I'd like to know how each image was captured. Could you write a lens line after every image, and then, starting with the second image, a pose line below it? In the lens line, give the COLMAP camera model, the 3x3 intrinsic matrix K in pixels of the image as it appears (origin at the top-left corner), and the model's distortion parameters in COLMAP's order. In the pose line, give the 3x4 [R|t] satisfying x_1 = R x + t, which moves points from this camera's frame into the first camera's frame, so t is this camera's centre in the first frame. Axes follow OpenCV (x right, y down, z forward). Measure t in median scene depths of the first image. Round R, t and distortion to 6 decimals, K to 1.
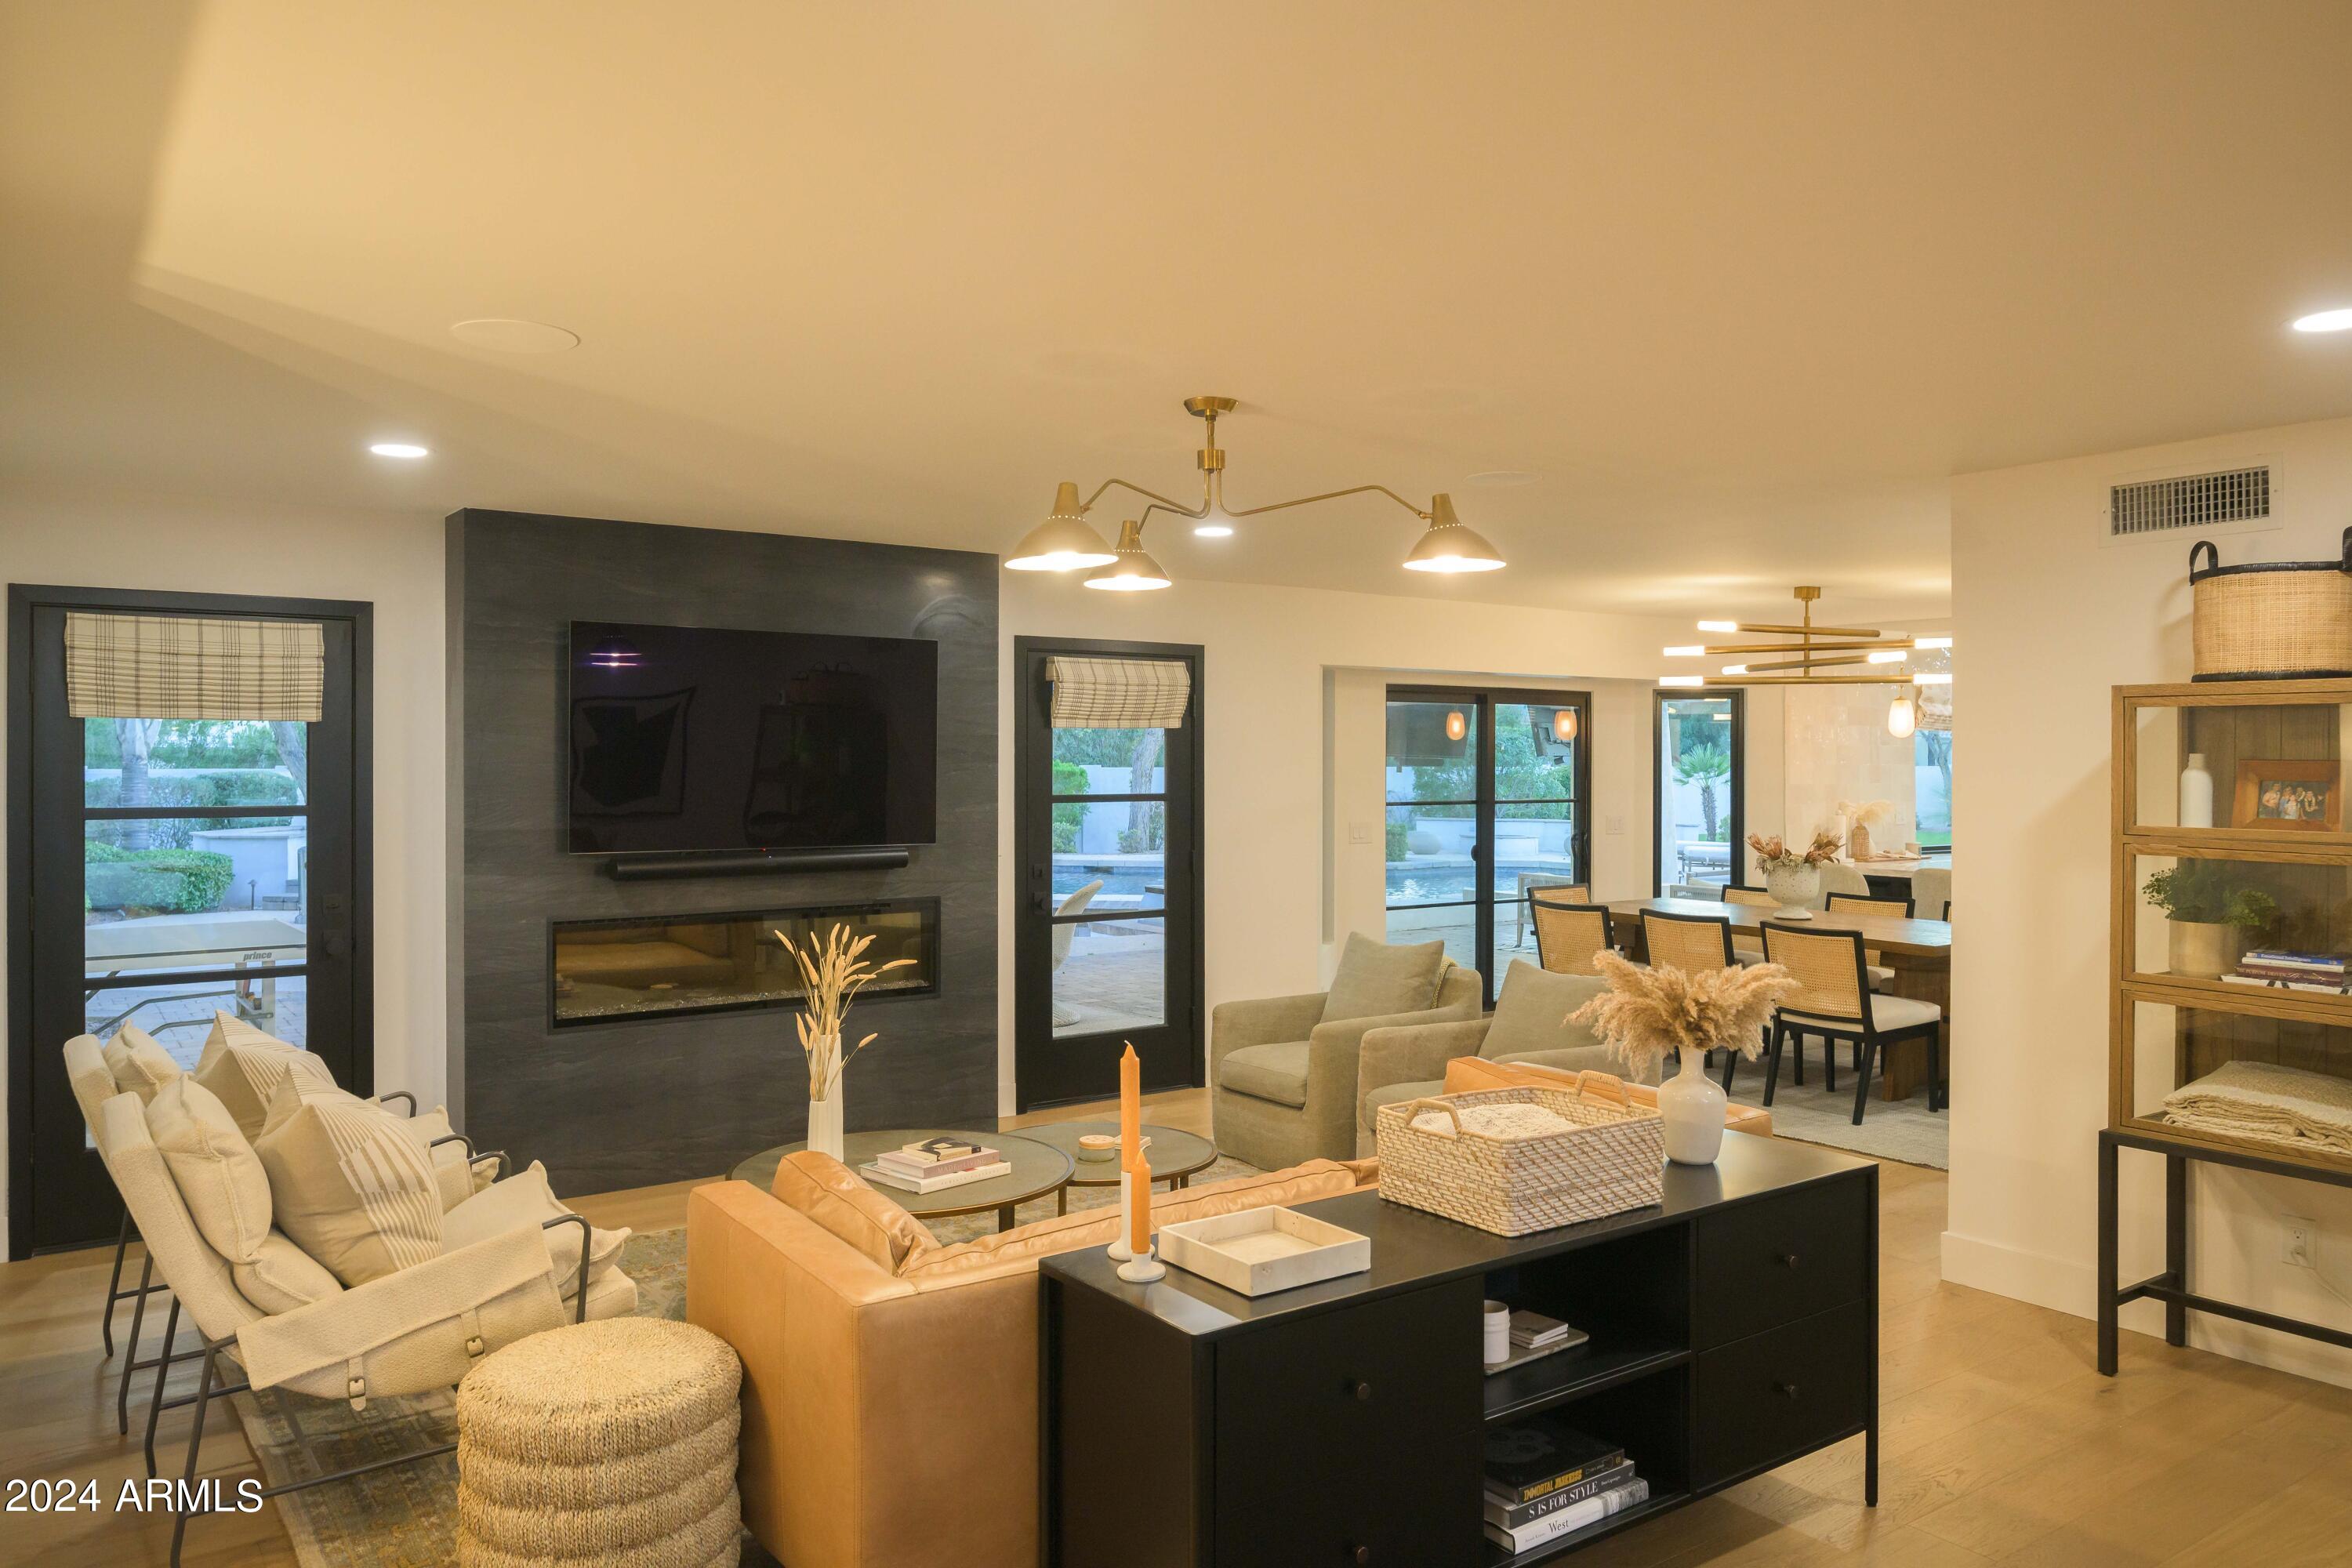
lens RADIAL K [[1634.8, 0, 1174.4], [0, 1634.8, 772.3], [0, 0, 1]] dist [-0.013521, -0.002496]
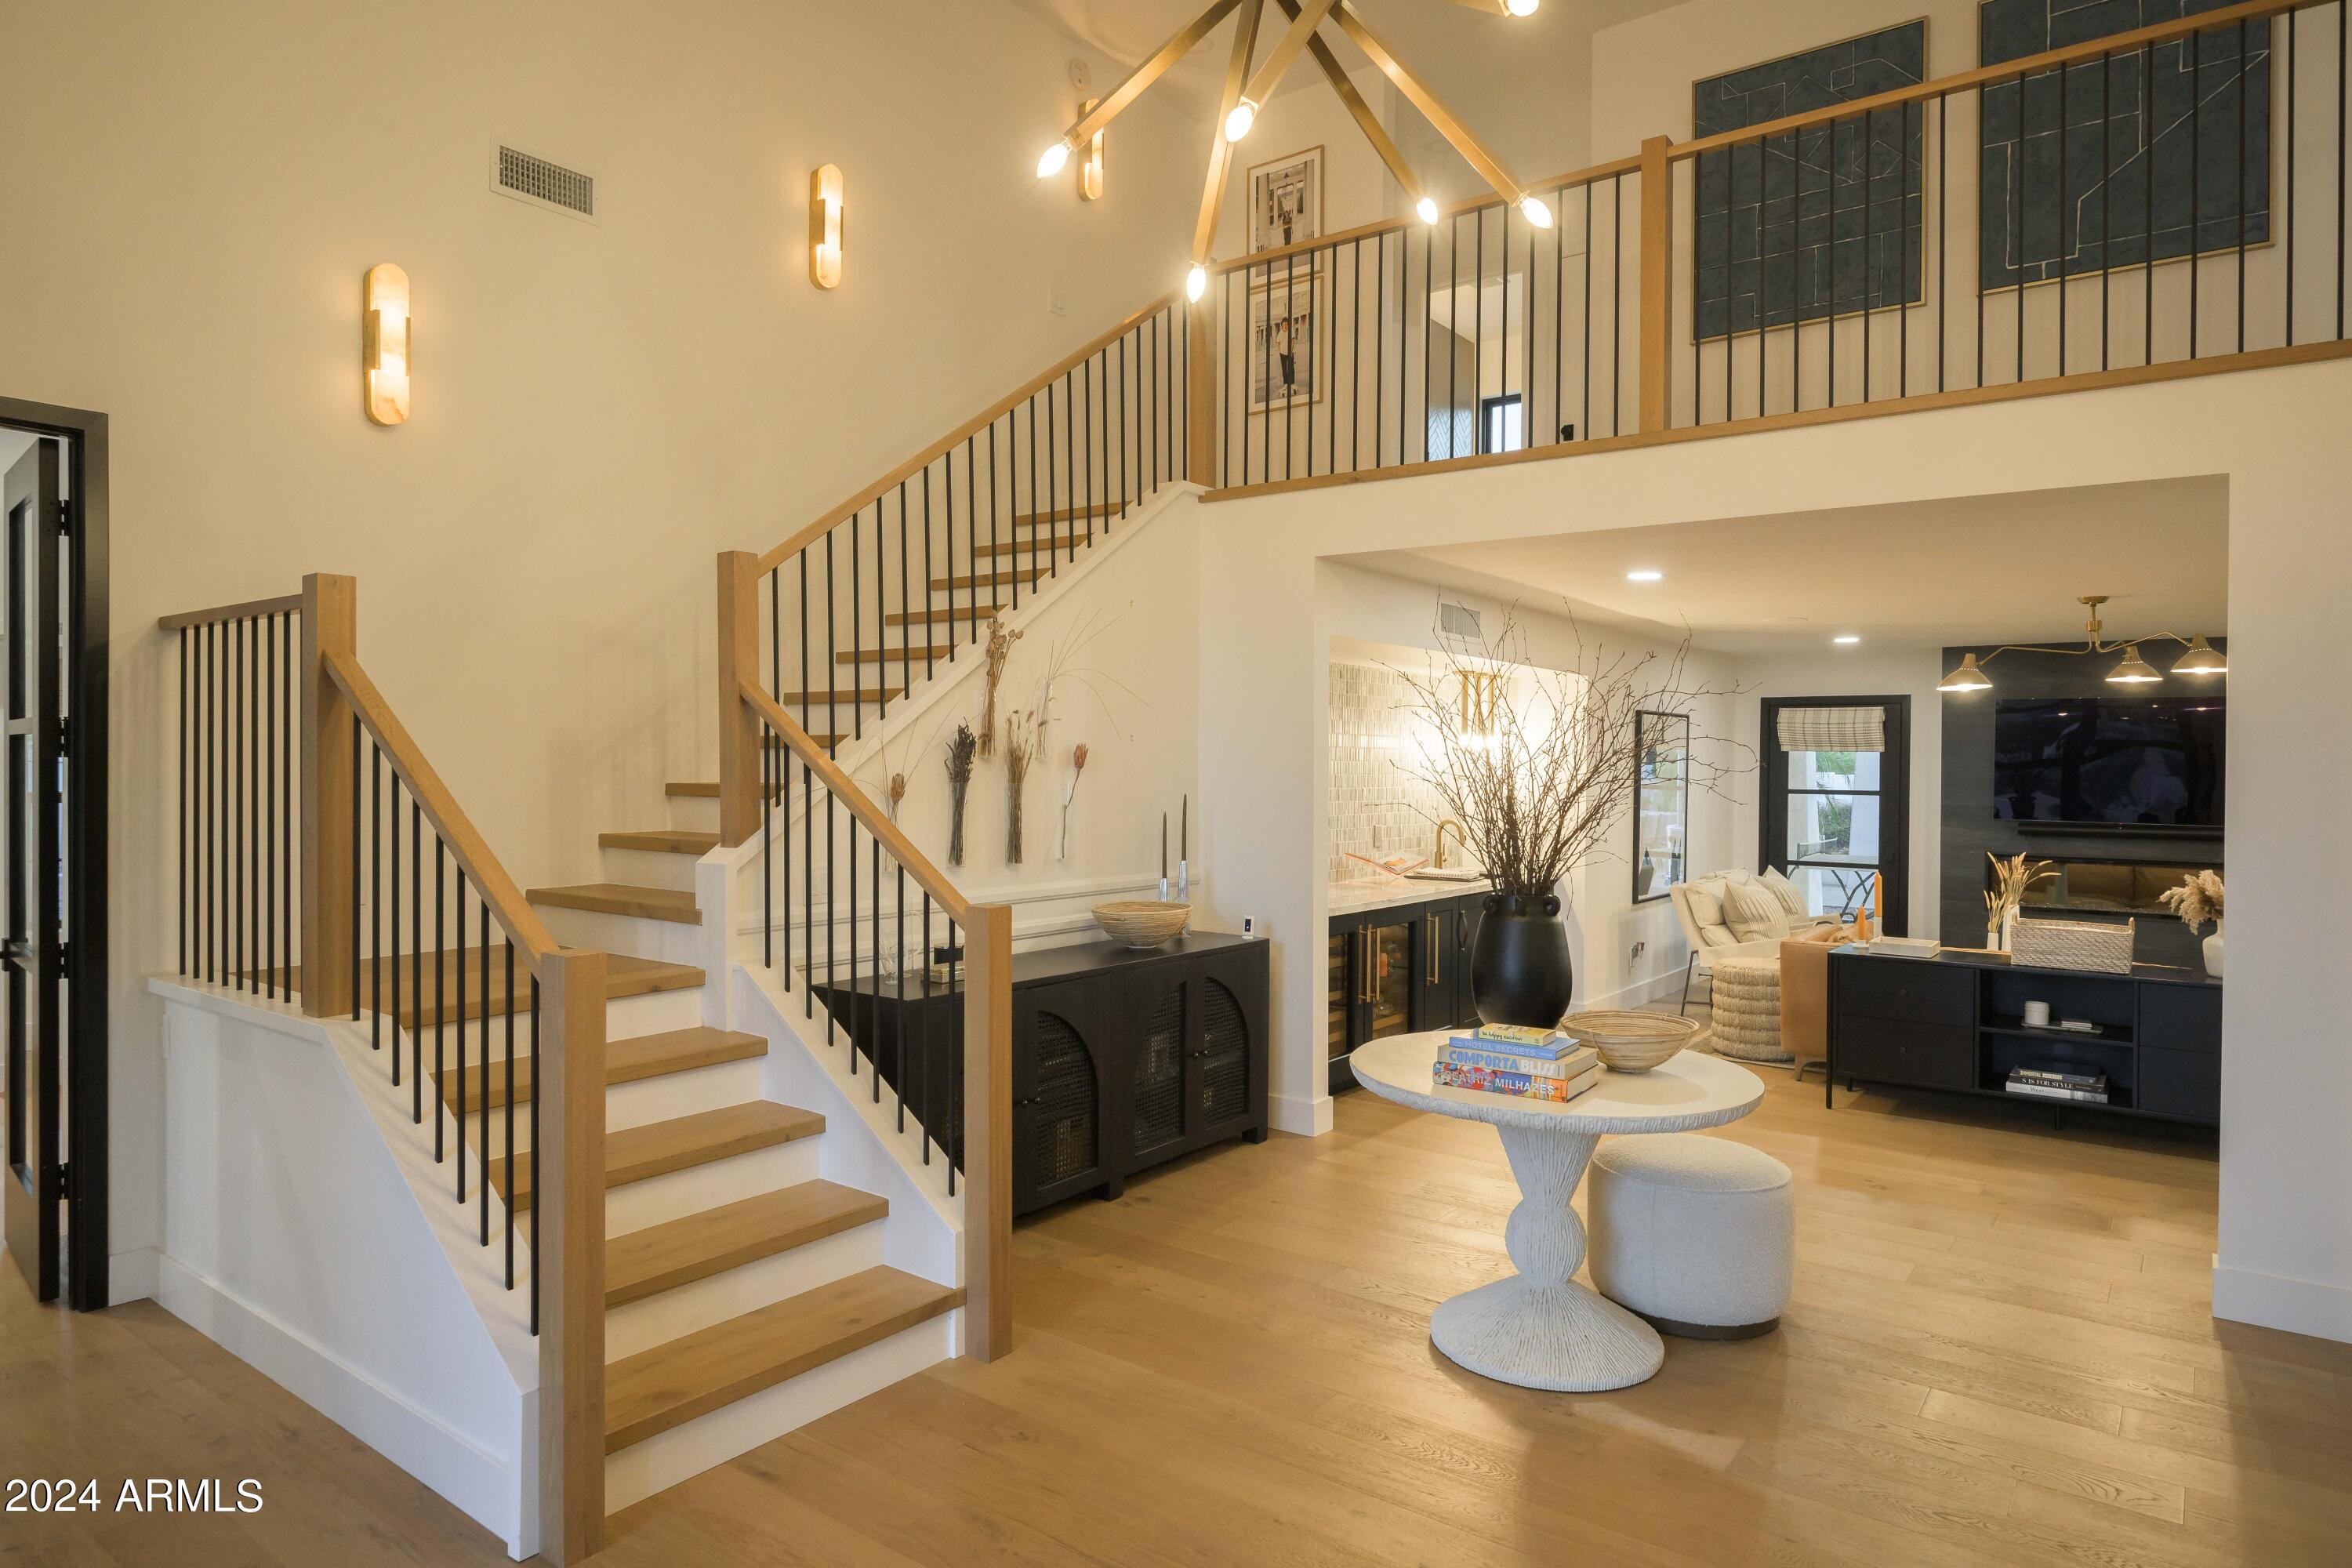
lens RADIAL K [[1342.5, 0, 1178.8], [0, 1342.5, 776.5], [0, 0, 1]] dist [-0.002336, -0.000782]
pose [[0.290793, 0.011637, -0.956715, 0.965671], [-0.017556, 0.999823, 0.006826, 0.005422], [0.956625, 0.014811, 0.290946, -0.434941]]
